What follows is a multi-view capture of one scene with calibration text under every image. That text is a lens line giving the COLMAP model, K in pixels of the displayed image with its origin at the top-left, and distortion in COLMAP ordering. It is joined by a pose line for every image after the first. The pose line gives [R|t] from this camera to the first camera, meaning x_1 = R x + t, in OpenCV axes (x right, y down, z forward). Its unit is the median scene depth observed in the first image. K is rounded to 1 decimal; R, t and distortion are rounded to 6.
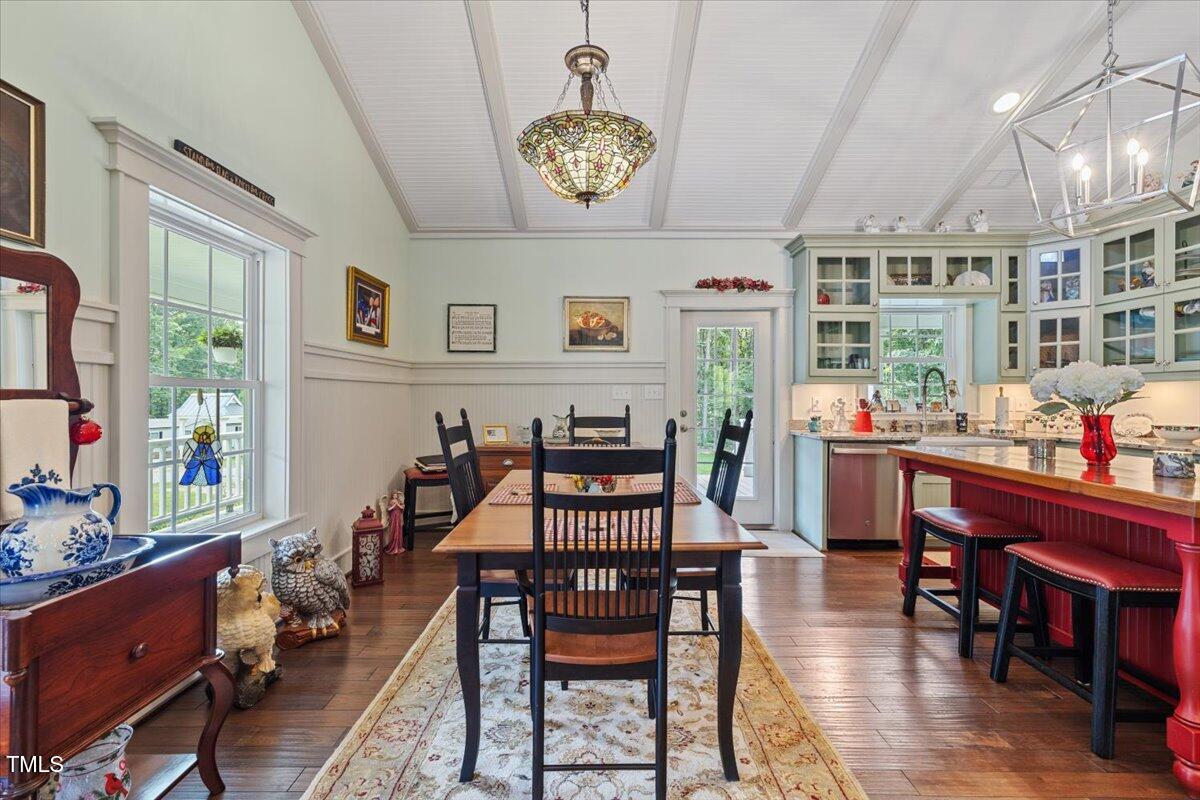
lens RADIAL K [[510.3, 0, 597.6], [0, 510.3, 397.5], [0, 0, 1]] dist [0.002600, 0.000583]
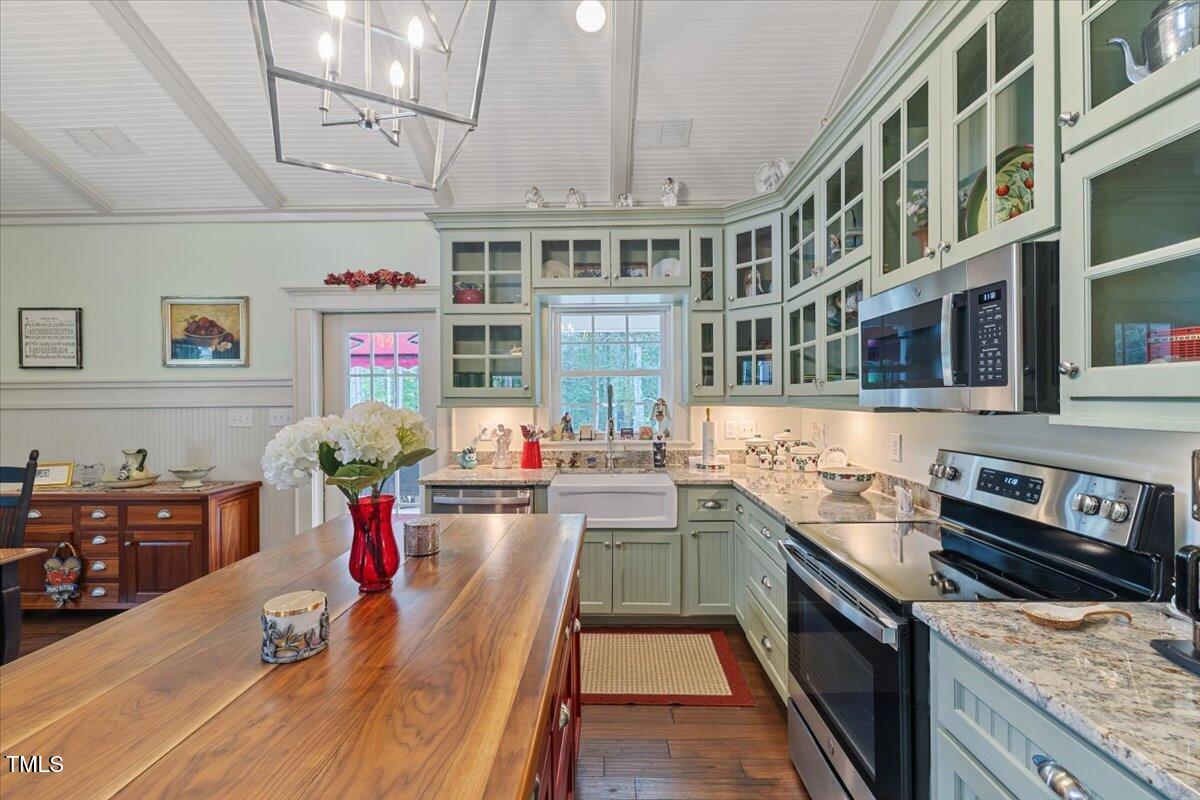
lens RADIAL K [[510.3, 0, 597.6], [0, 510.3, 397.5], [0, 0, 1]] dist [0.002600, 0.000583]
pose [[0.999813, -0.007814, -0.017691, 0.656811], [0.007833, 0.999969, 0.000985, -0.040399], [0.017683, -0.001124, 0.999843, 0.236157]]
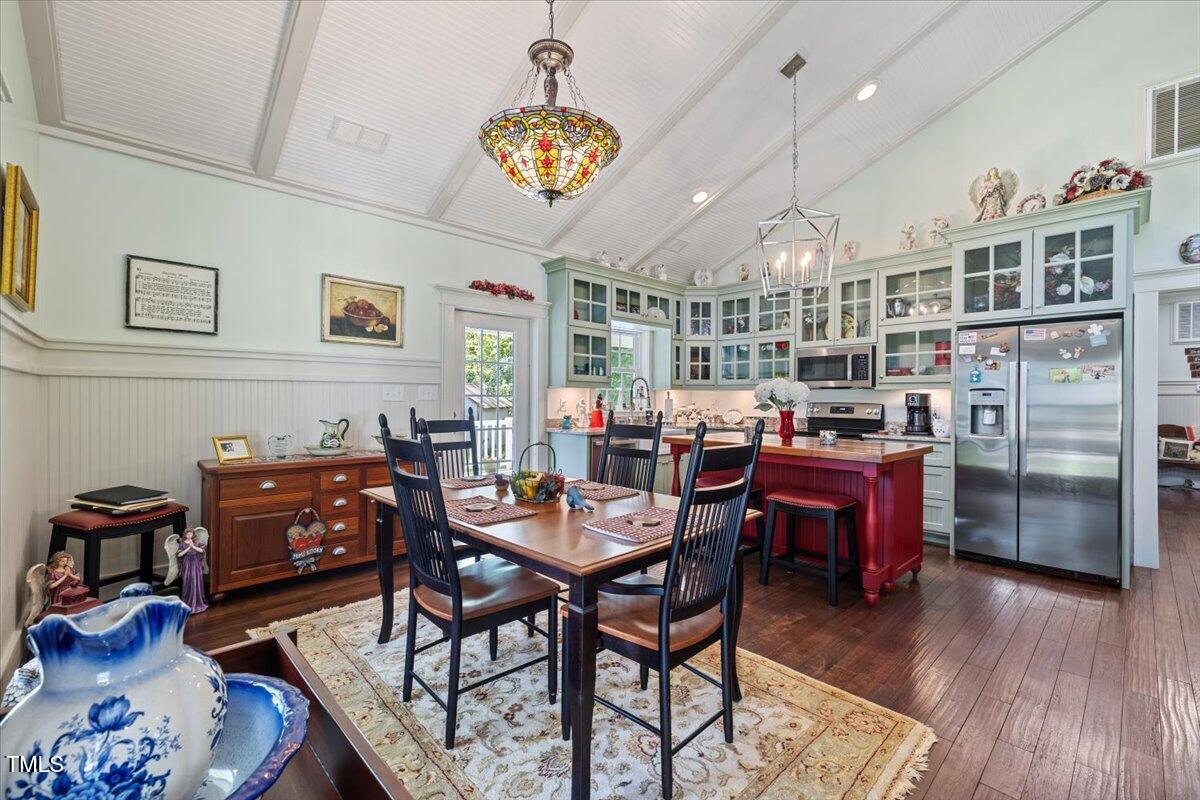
lens RADIAL K [[505.8, 0, 600.0], [0, 505.8, 400.0], [0, 0, 1]] dist [0.001387, 0.000267]
pose [[0.725008, 0.000832, 0.688740, -0.320256], [-0.004858, 0.999981, 0.003907, -0.002760], [-0.688723, -0.006179, 0.724998, 0.119947]]
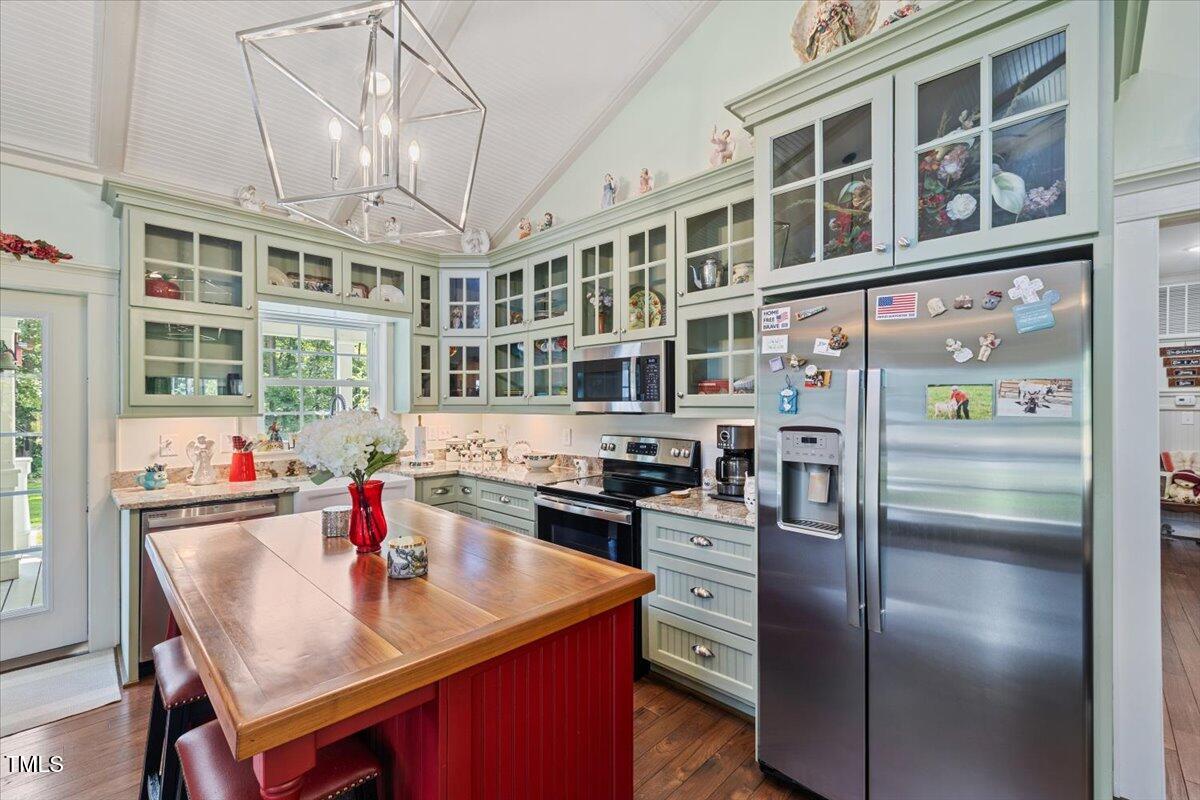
lens RADIAL K [[508.5, 0, 598.8], [0, 508.5, 404.7], [0, 0, 1]] dist [-0.000112, 0.000266]
pose [[0.692679, -0.003579, 0.721237, 0.361352], [0.003116, 0.999993, 0.001970, -0.042086], [-0.721239, 0.000883, 0.692686, 0.133307]]
